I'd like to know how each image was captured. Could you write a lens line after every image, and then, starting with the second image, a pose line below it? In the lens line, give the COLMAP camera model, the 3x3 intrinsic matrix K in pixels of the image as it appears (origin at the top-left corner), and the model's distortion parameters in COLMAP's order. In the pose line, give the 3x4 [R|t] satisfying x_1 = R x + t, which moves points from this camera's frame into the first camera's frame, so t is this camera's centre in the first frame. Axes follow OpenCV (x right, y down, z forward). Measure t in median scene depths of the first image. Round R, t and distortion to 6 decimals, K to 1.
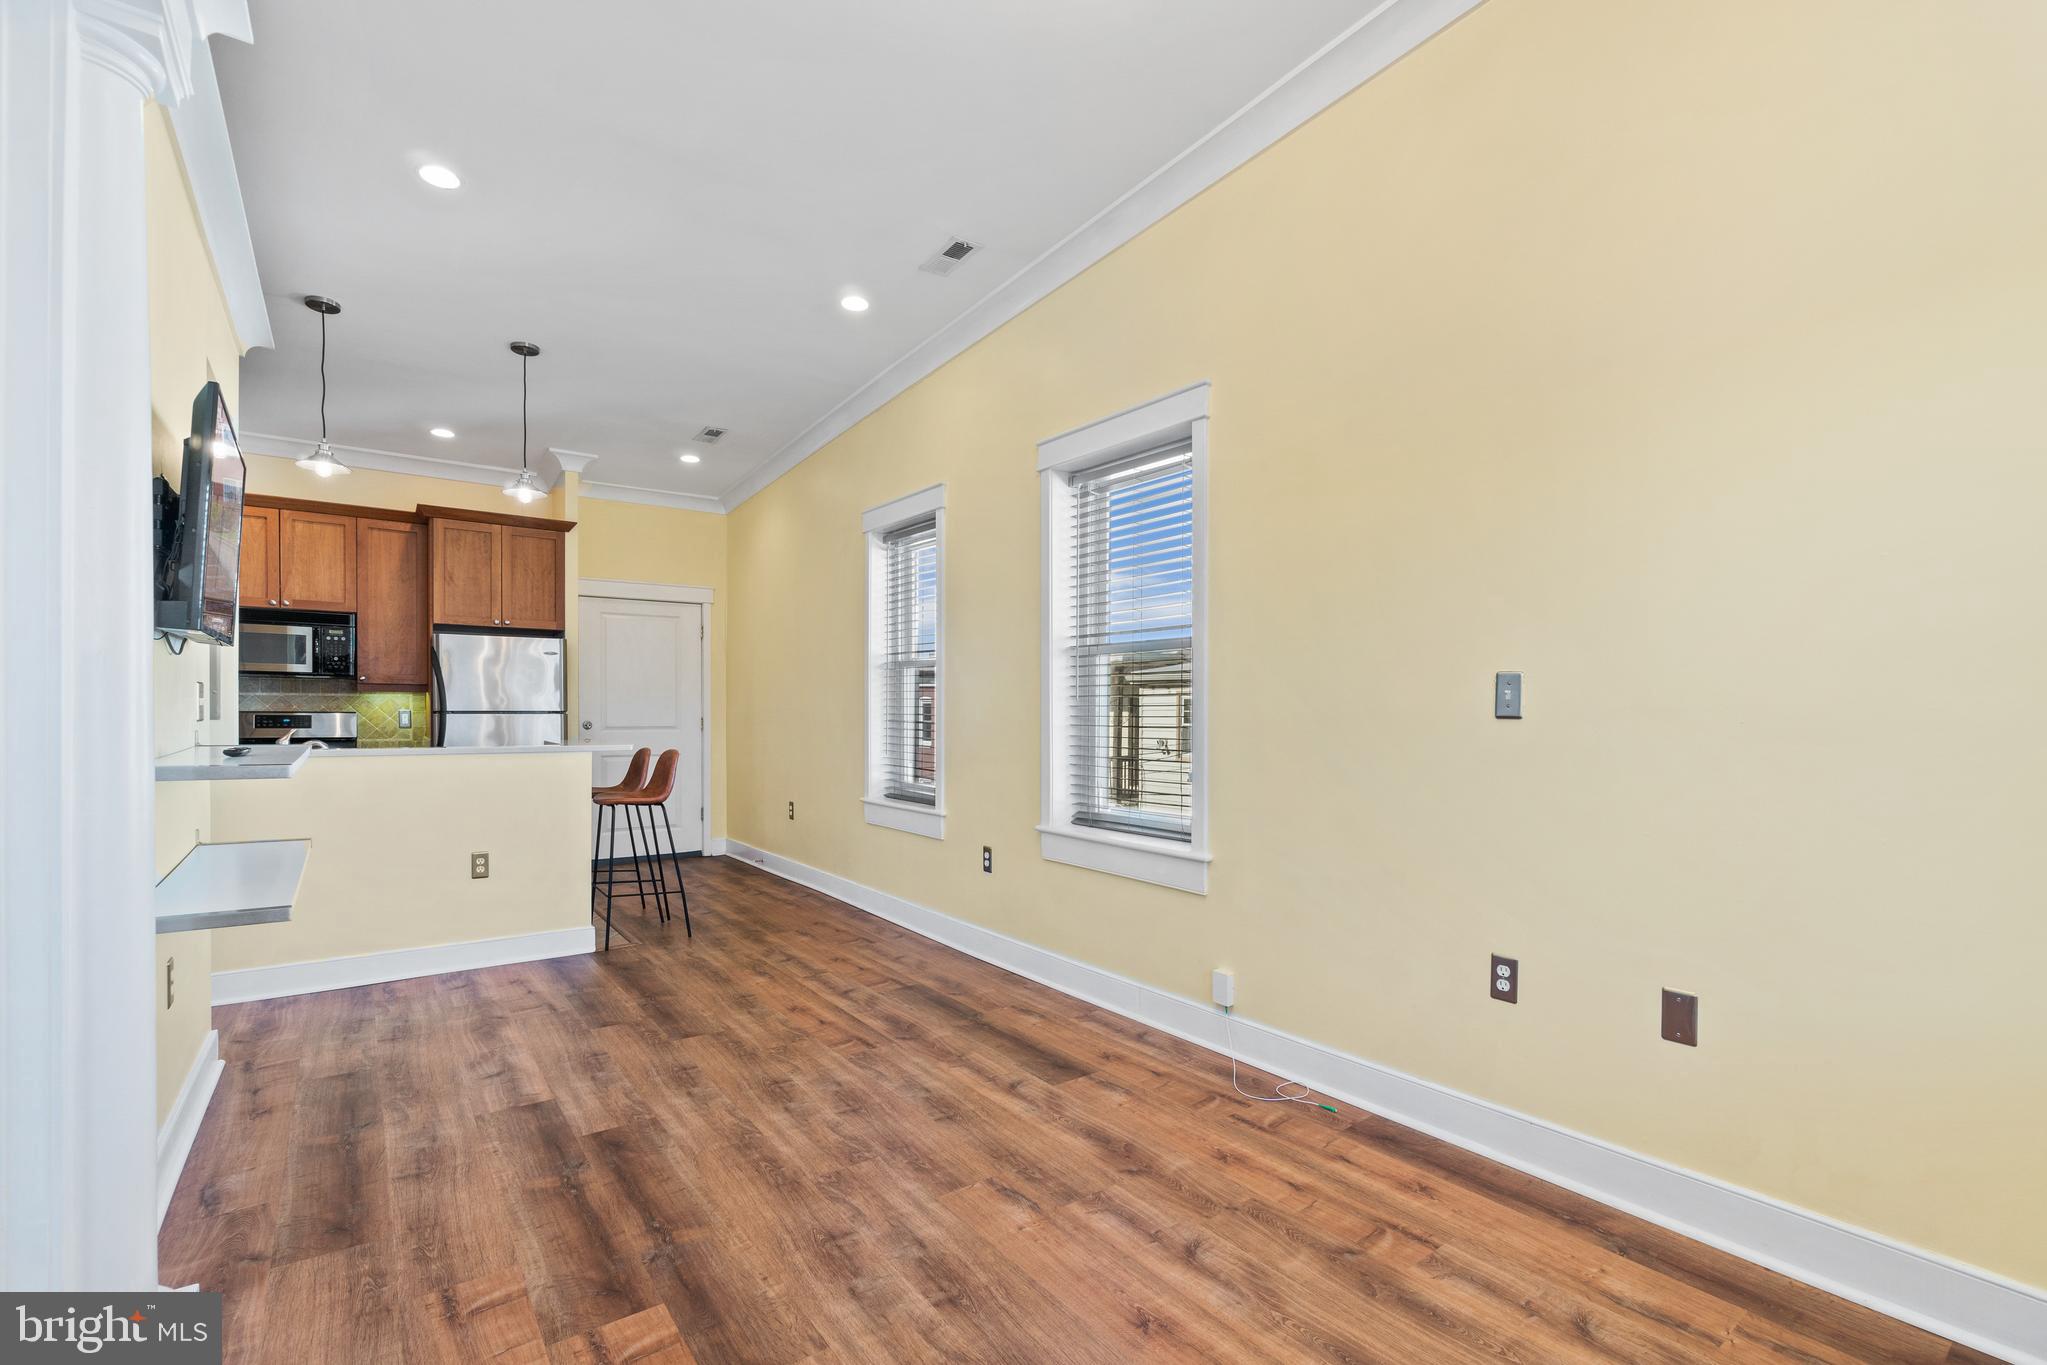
lens RADIAL K [[898.0, 0, 1019.1], [0, 898.0, 718.3], [0, 0, 1]] dist [-0.006058, 0.000001]
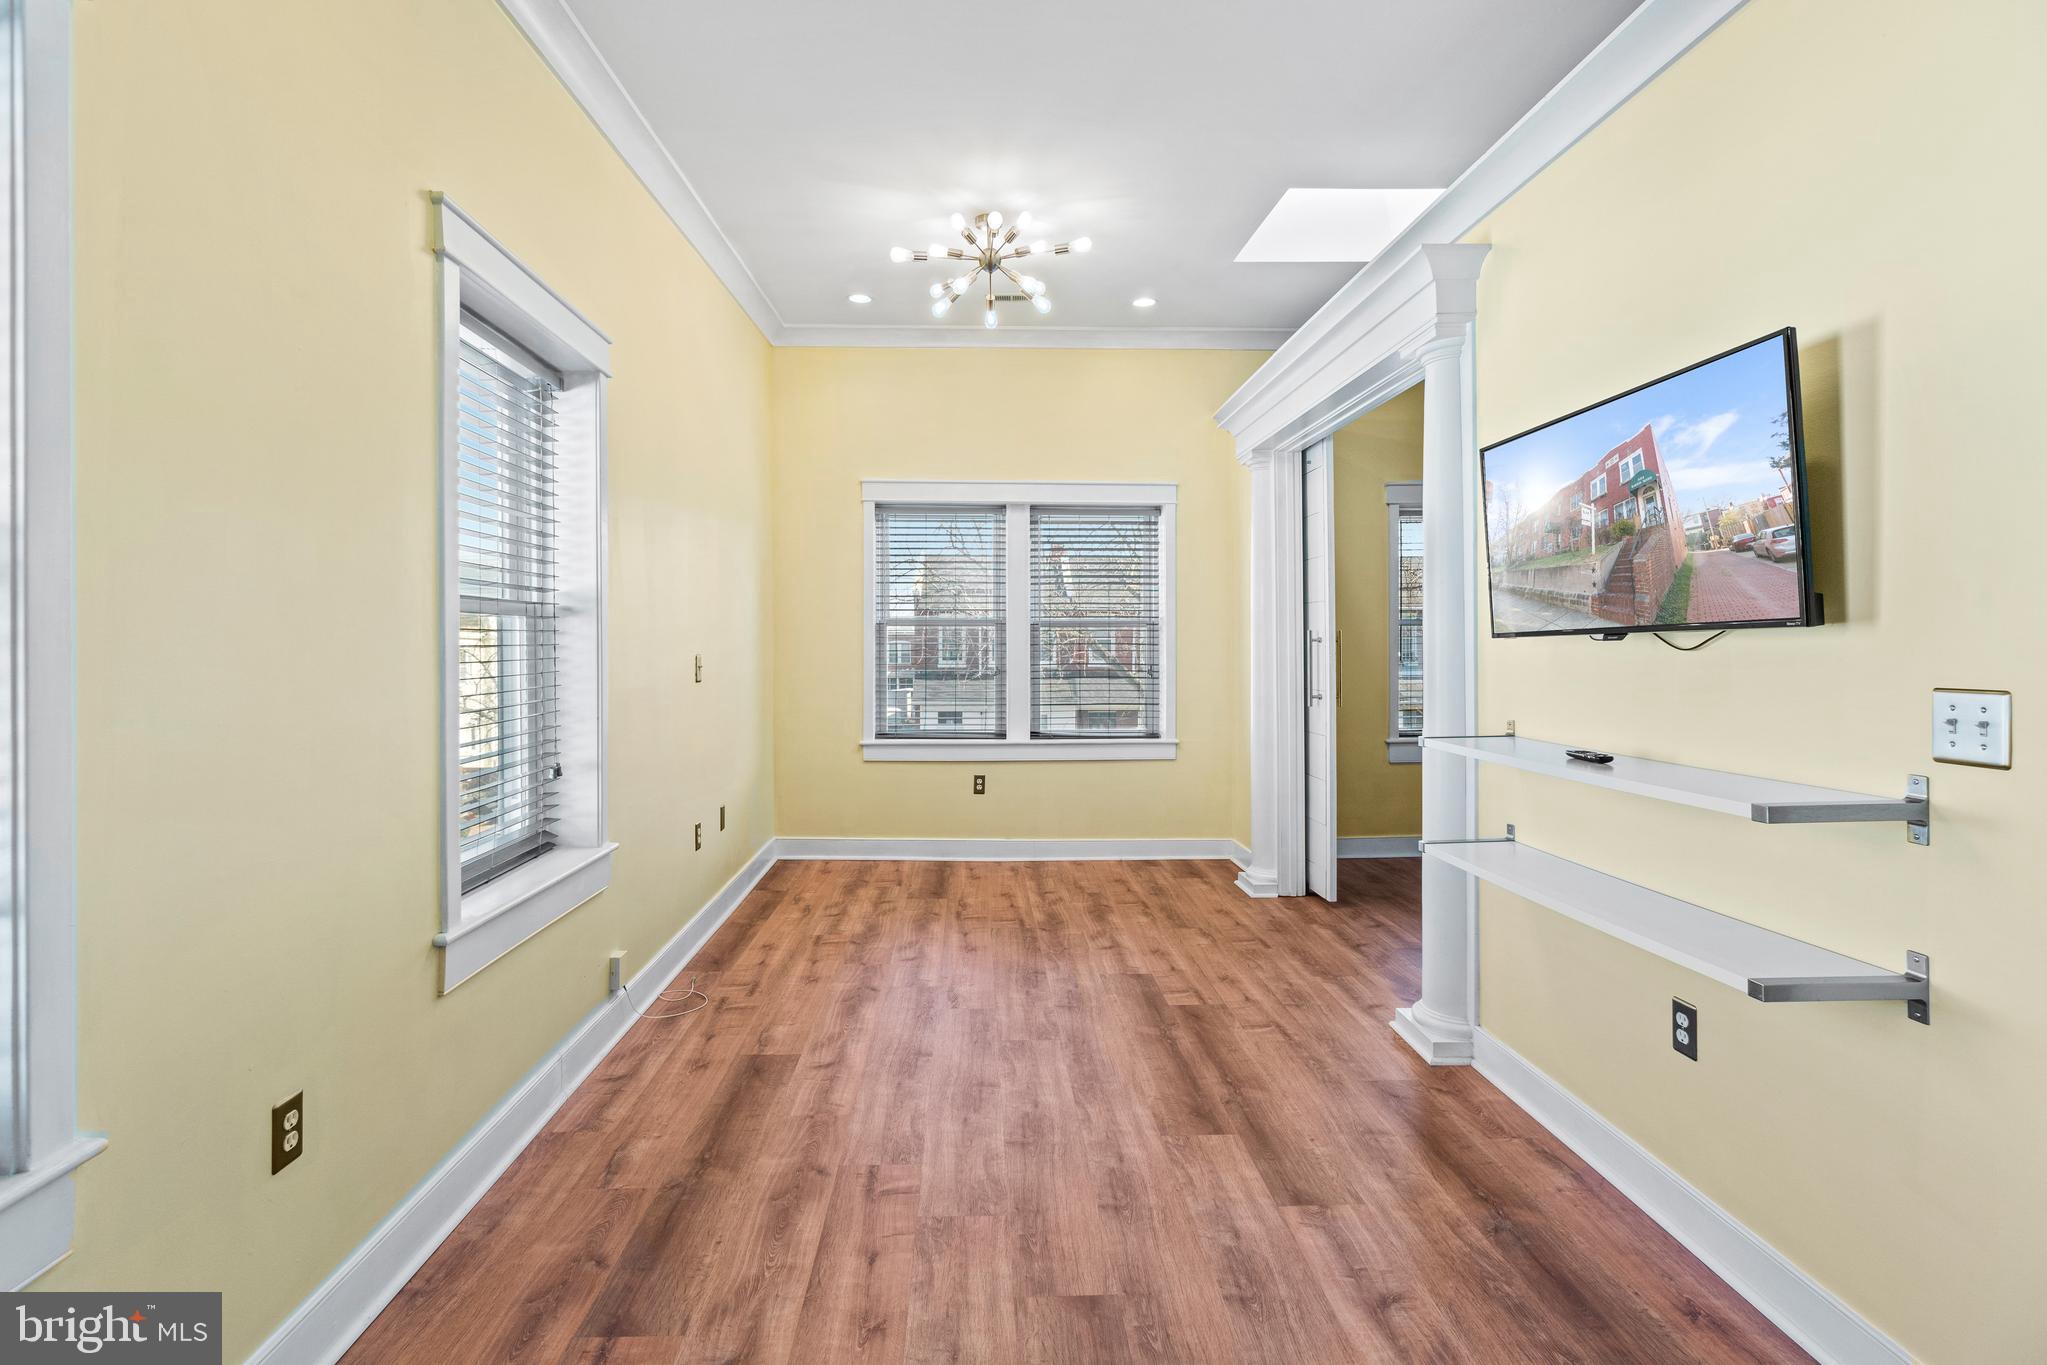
lens RADIAL K [[882.3, 0, 999.8], [0, 882.3, 654.3], [0, 0, 1]] dist [-0.001945, 0.000617]
pose [[-0.817770, -0.011055, 0.575439, -0.658067], [0.000918, 0.999789, 0.020513, -0.063393], [-0.575545, 0.017303, -0.817587, 1.529409]]
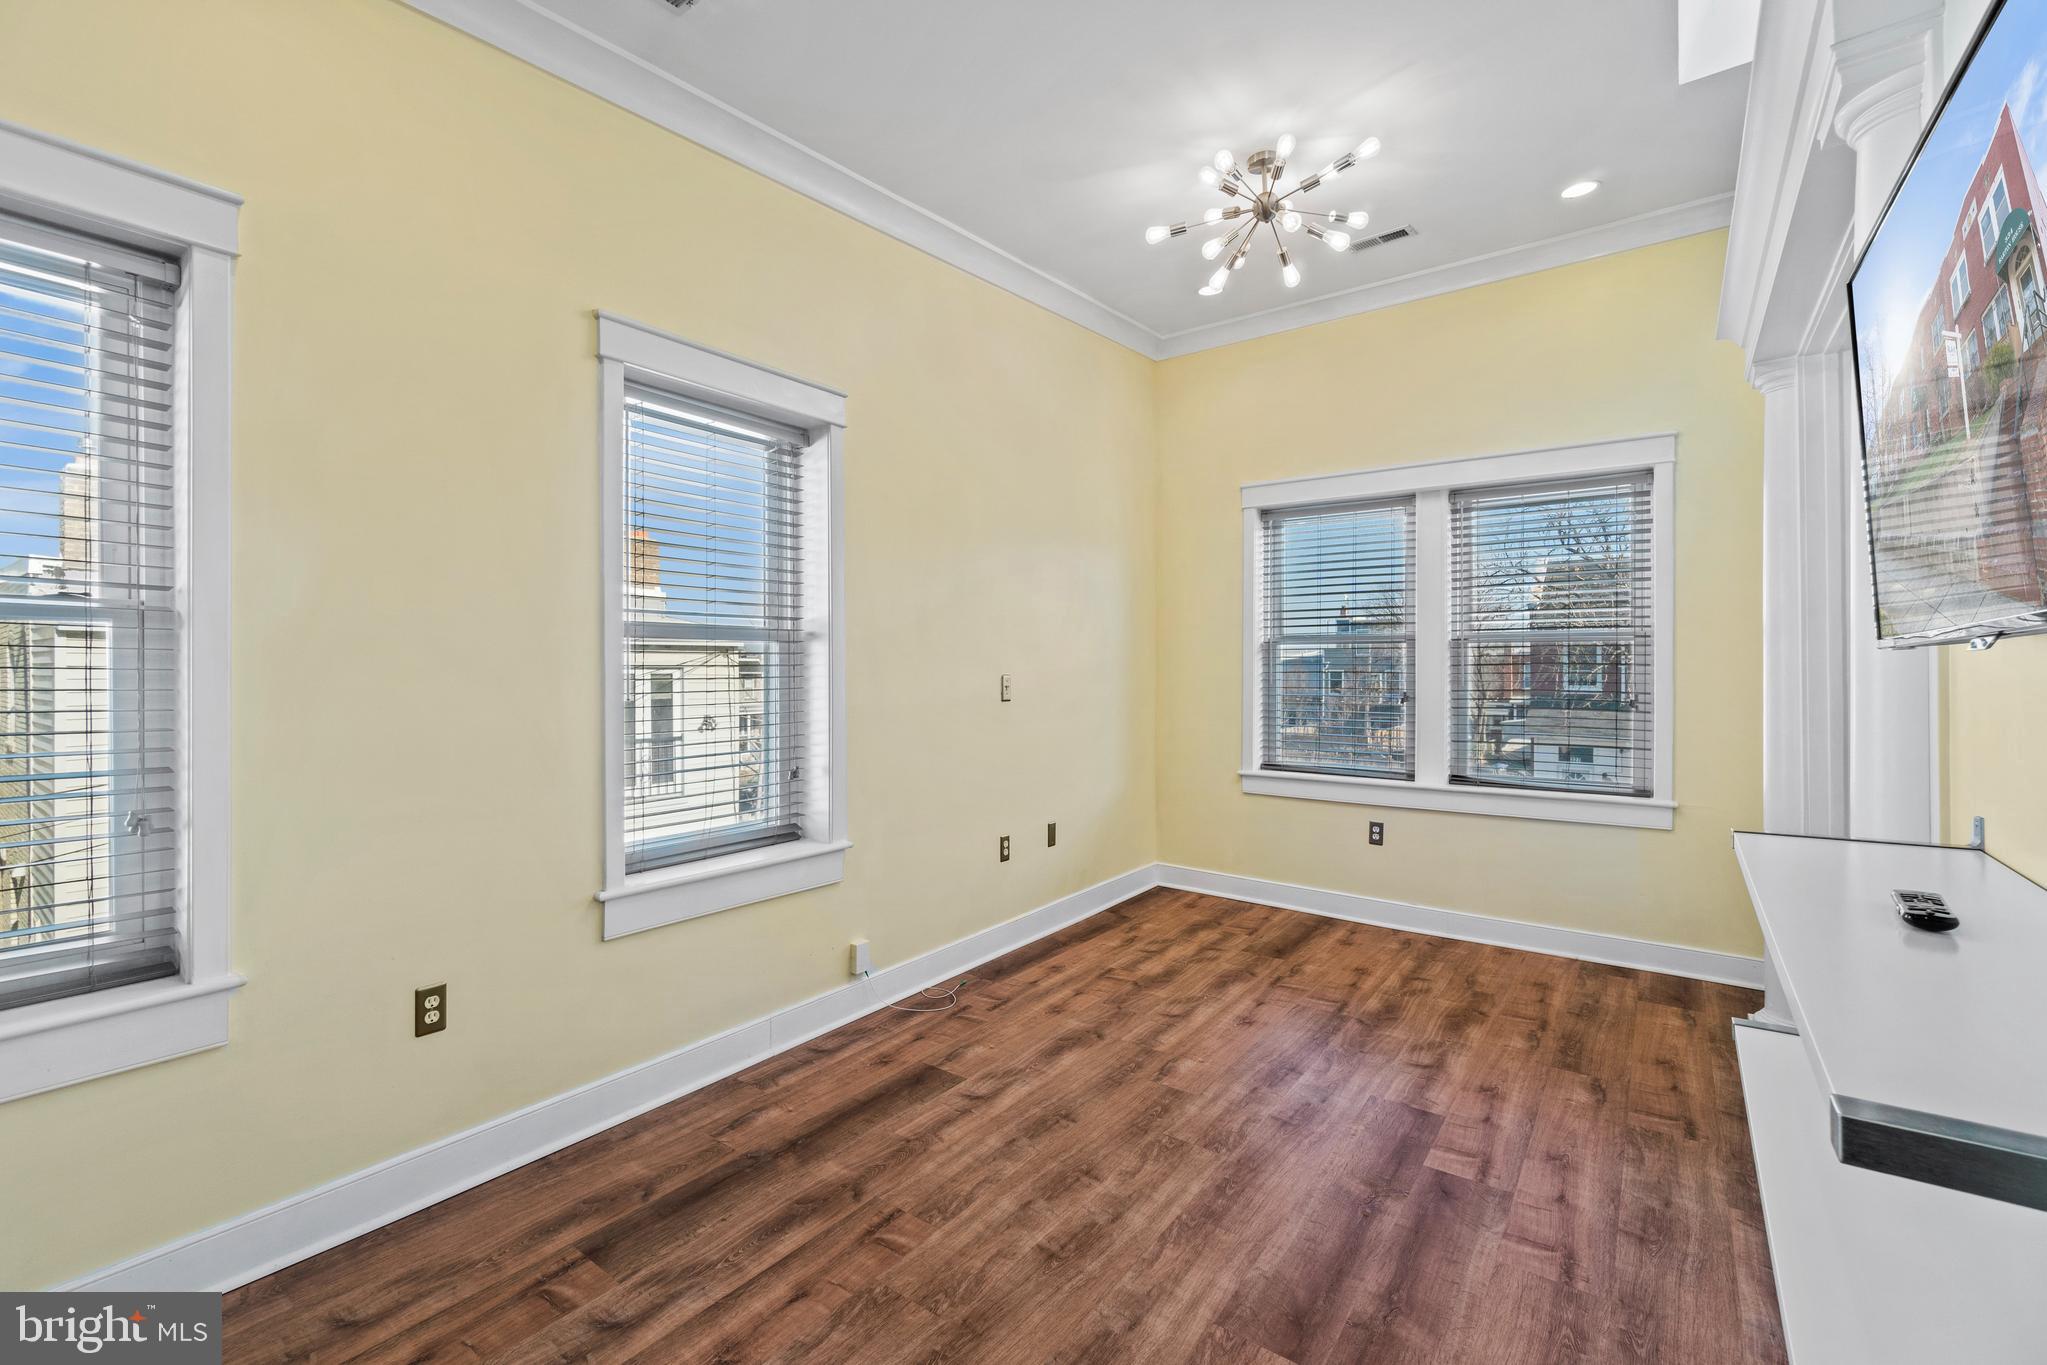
lens RADIAL K [[874.7, 0, 1007.9], [0, 874.7, 674.0], [0, 0, 1]] dist [-0.003475, 0.000509]
pose [[-0.277558, -0.011686, 0.960638, -0.835801], [0.007362, 0.999871, 0.014290, -0.057649], [-0.960681, 0.011038, -0.277436, 1.109824]]
